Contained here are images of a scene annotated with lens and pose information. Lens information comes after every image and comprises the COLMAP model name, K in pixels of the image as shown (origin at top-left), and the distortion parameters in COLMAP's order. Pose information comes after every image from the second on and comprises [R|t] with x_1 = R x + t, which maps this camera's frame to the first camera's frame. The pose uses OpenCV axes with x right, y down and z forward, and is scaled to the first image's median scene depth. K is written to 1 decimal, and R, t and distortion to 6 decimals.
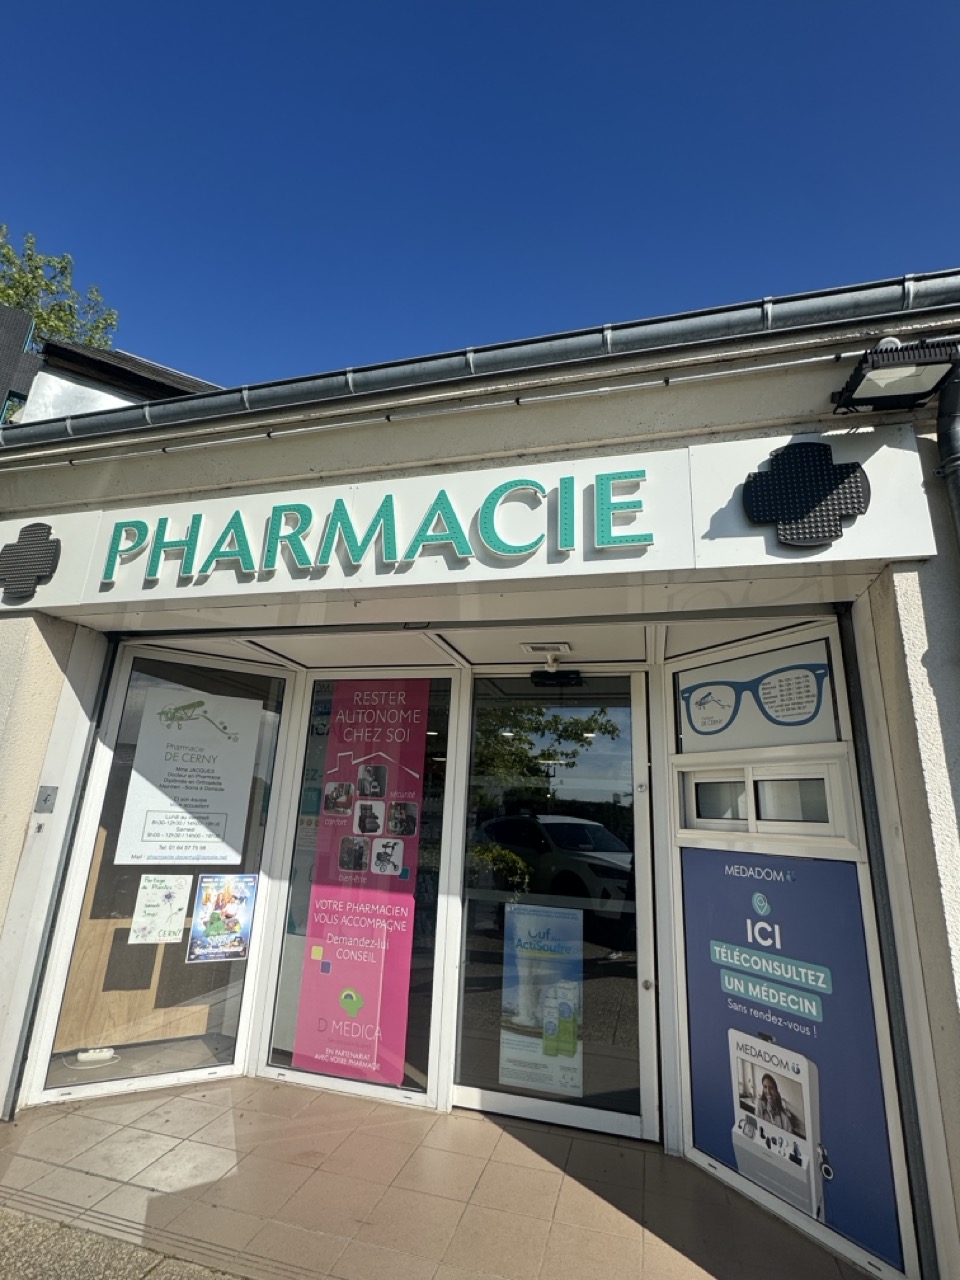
lens RADIAL K [[613.0, 0, 480.0], [0, 613.0, 640.0], [0, 0, 1]] dist [-0.003227, 0.000334]
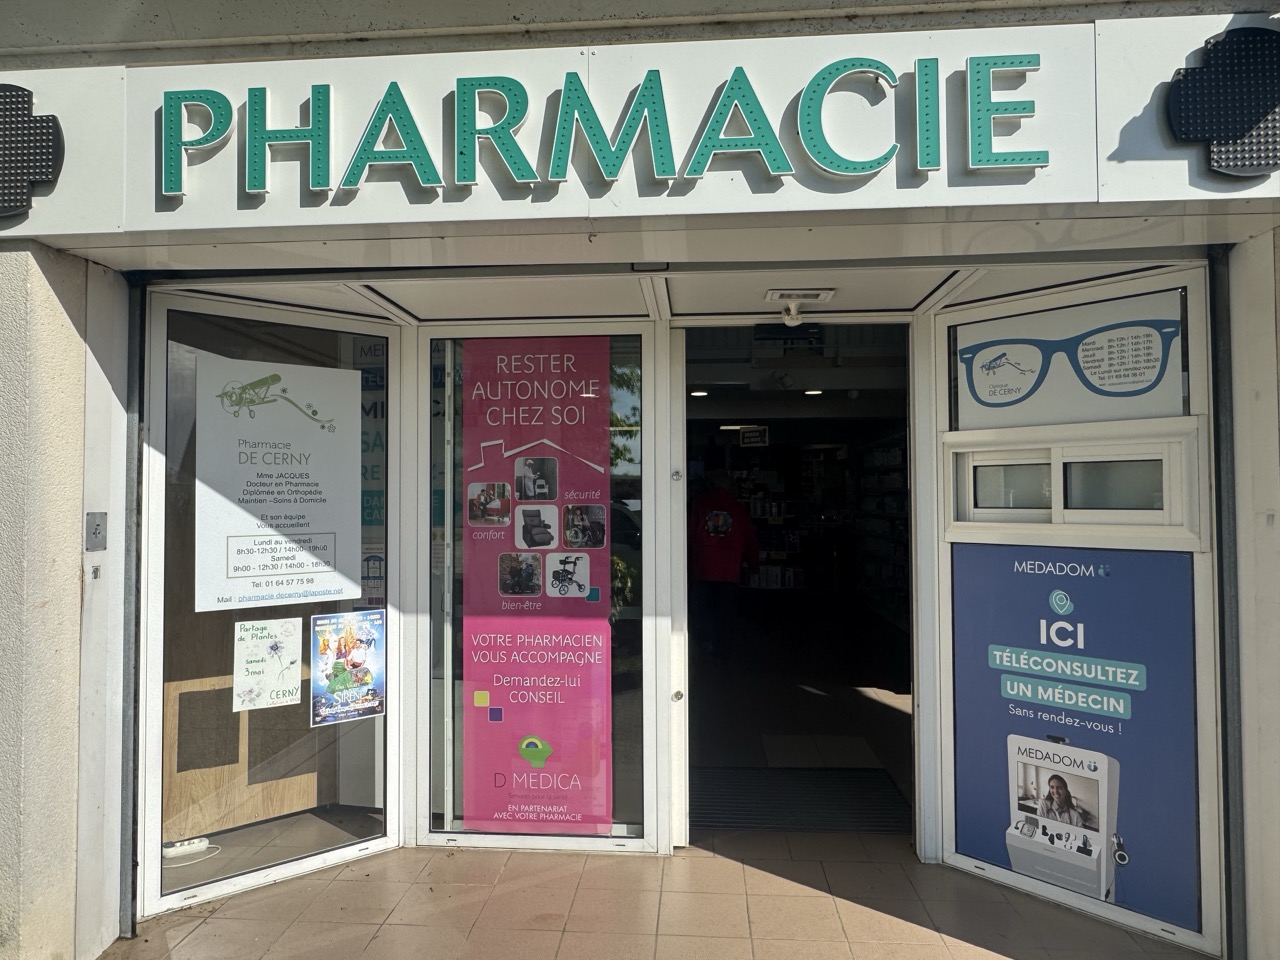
lens RADIAL K [[860.1, 0, 640.0], [0, 860.1, 480.0], [0, 0, 1]] dist [-0.003142, 0.001945]
pose [[0.981566, -0.045342, 0.185667, -0.332611], [-0.004064, 0.966280, 0.257462, -0.044076], [-0.191080, -0.253471, 0.948283, 0.006887]]
